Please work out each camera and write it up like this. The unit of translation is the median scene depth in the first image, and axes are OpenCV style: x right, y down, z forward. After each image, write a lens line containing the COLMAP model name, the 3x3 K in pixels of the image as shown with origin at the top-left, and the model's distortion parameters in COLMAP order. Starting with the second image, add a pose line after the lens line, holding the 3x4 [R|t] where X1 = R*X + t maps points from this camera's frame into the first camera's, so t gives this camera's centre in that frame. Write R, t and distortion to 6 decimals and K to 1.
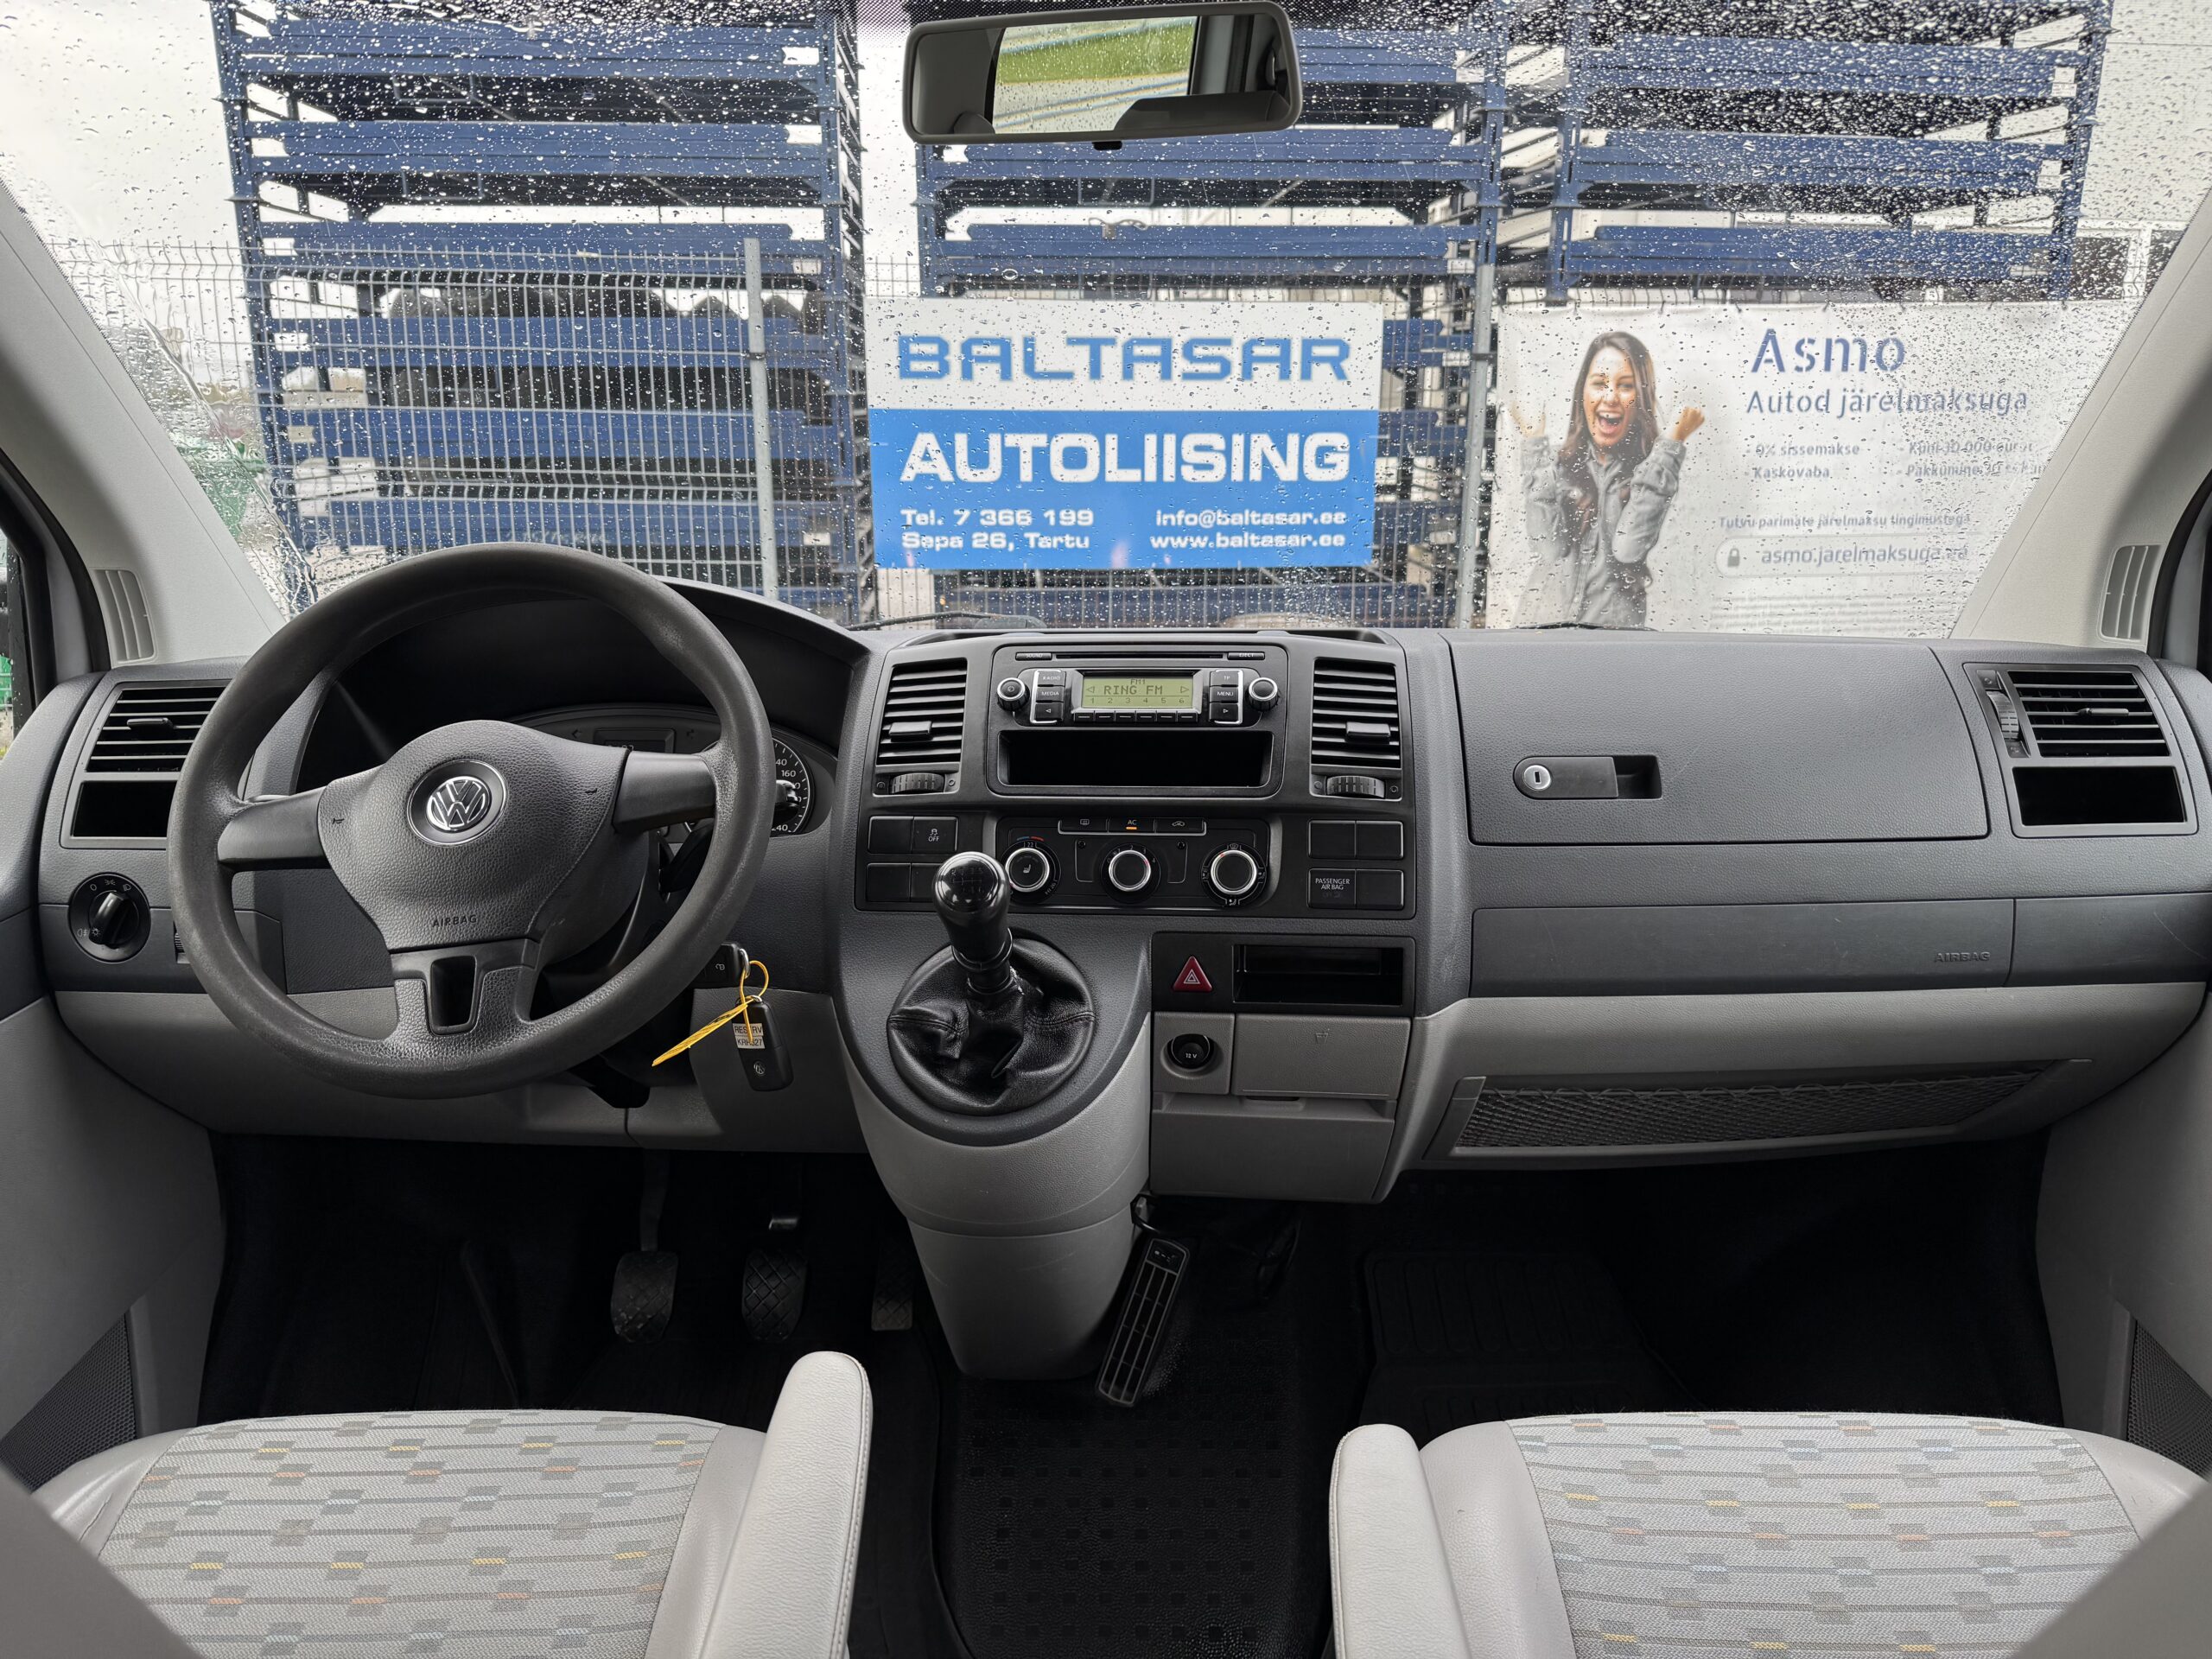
lens RADIAL K [[1565.5, 0, 1106.0], [0, 1565.5, 829.5], [0, 0, 1]] dist [0.296772, -0.497519]
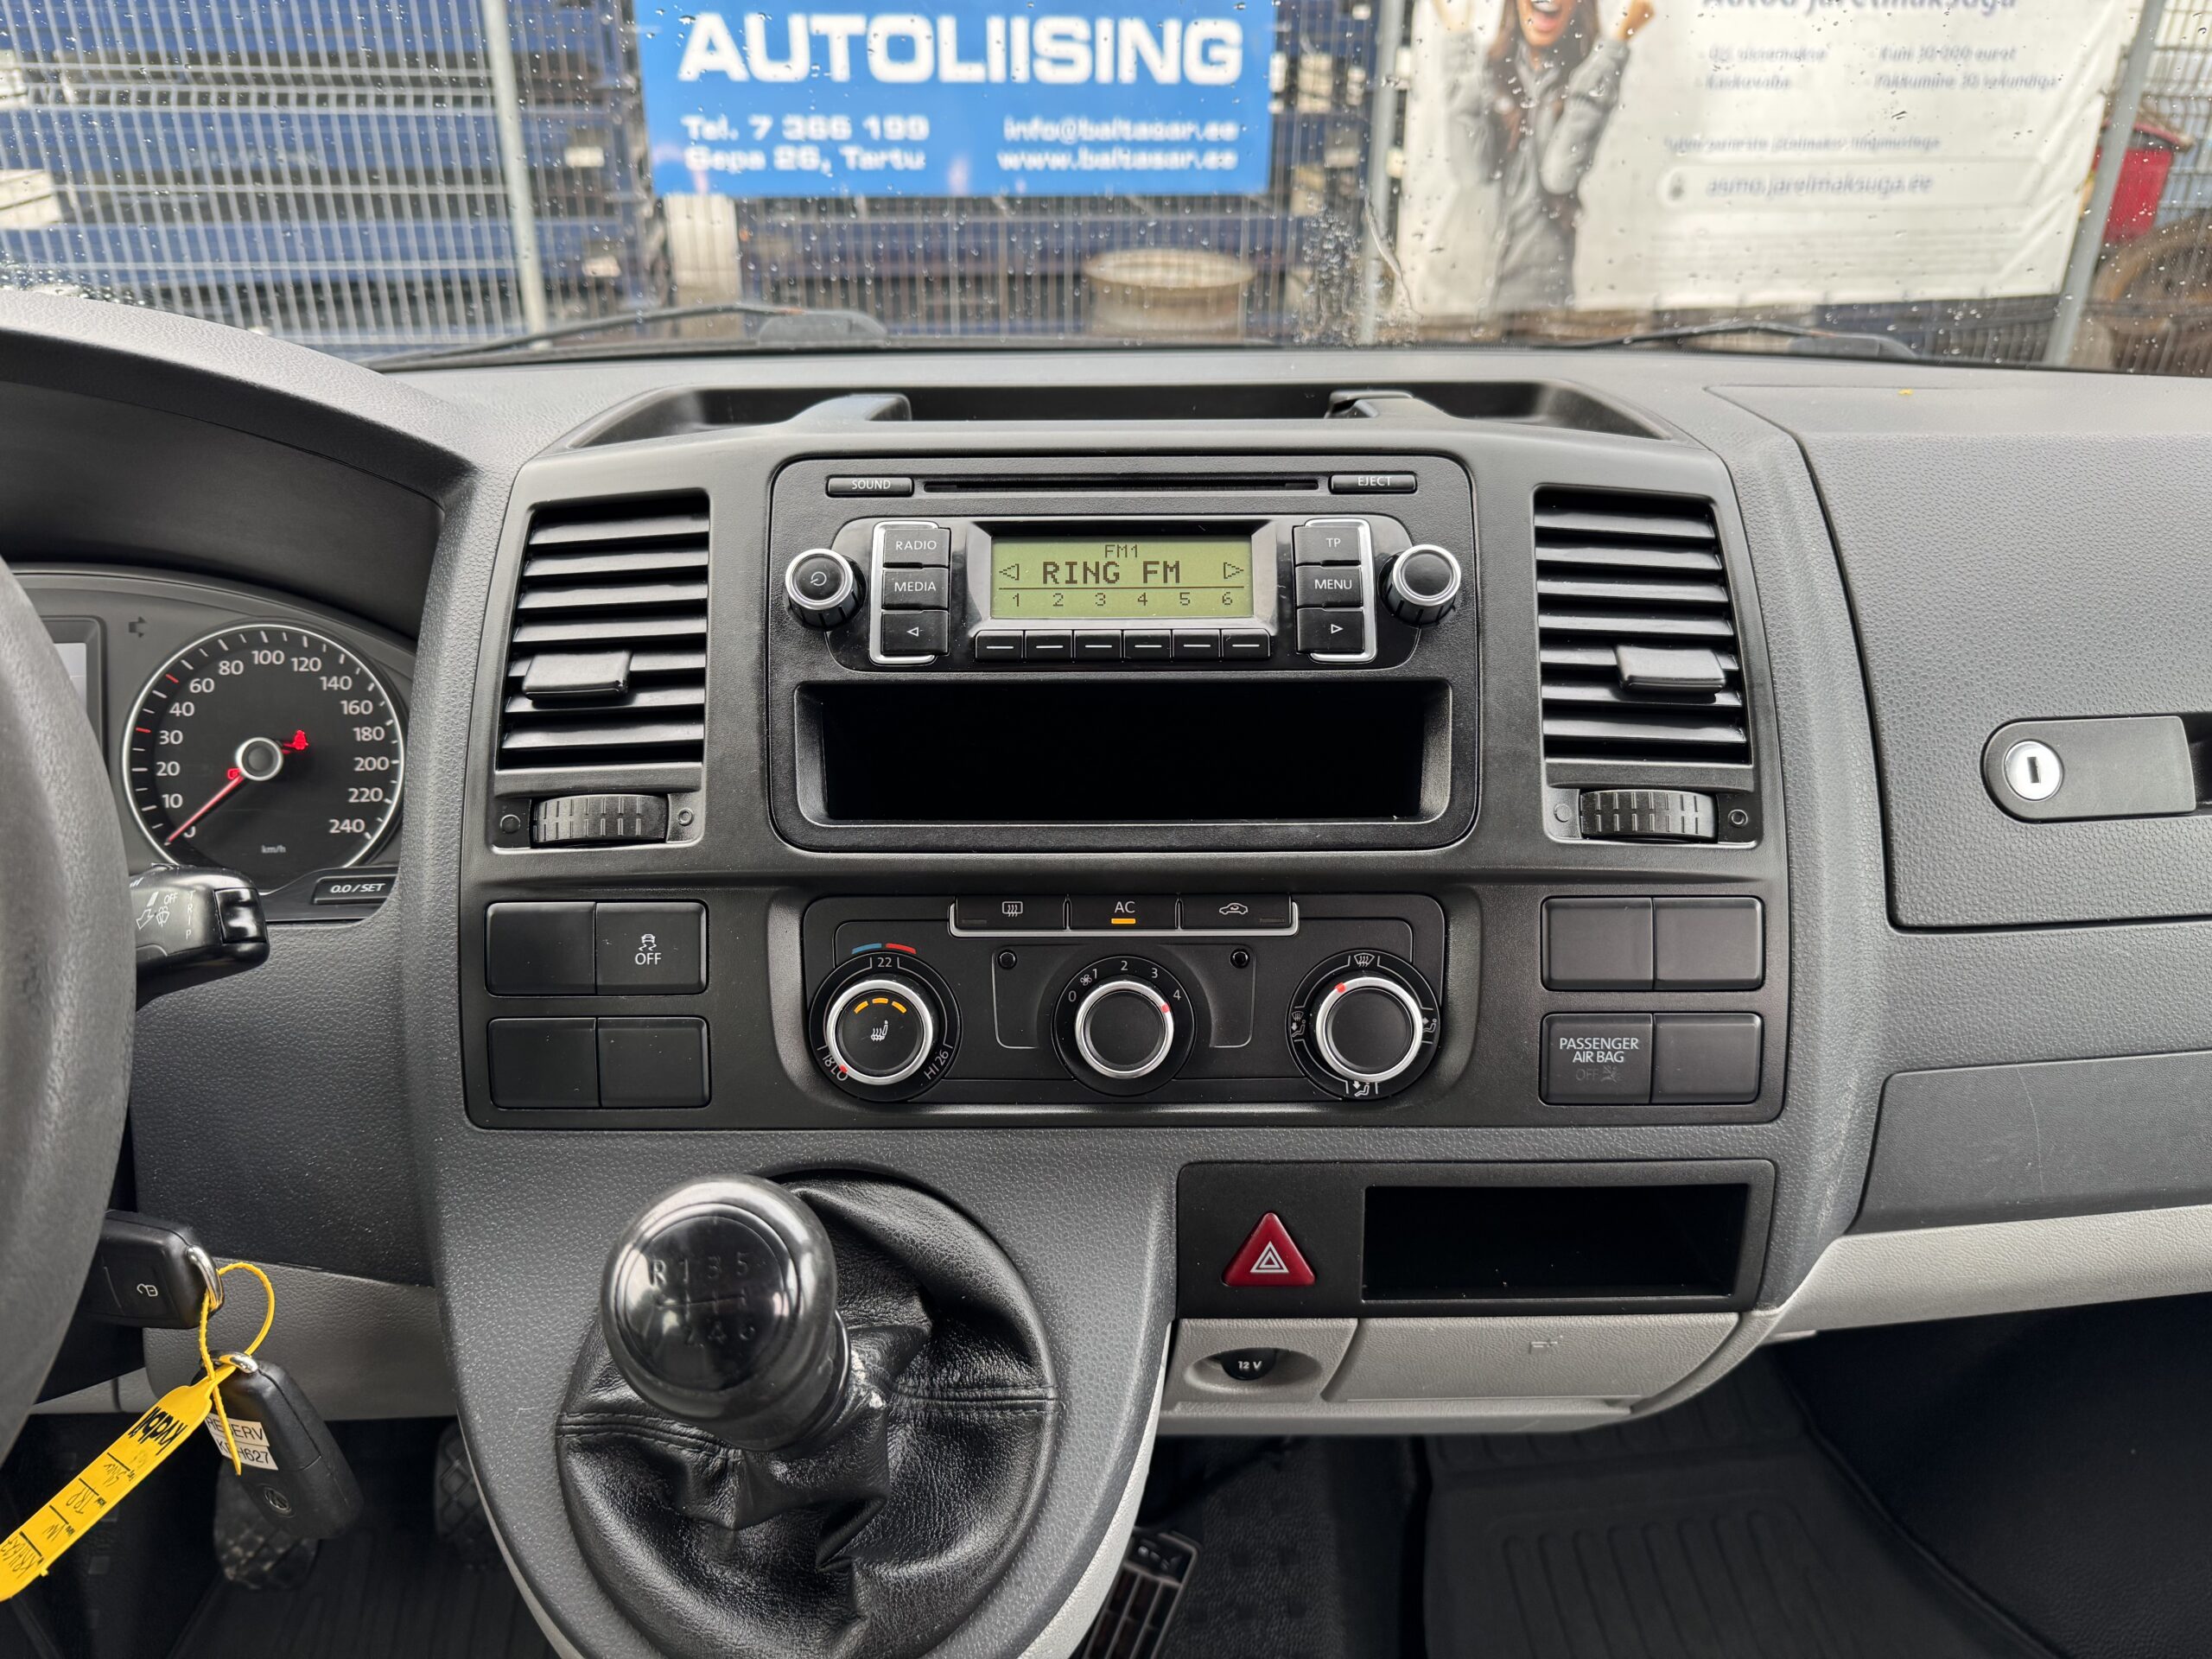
lens RADIAL K [[1639.3, 0, 1106.0], [0, 1639.3, 829.5], [0, 0, 1]] dist [0.065431, -0.083478]
pose [[0.995440, -0.035395, 0.088583, -0.004853], [0.016450, 0.978395, 0.206087, -0.021048], [-0.093964, -0.203690, 0.974516, 0.104510]]
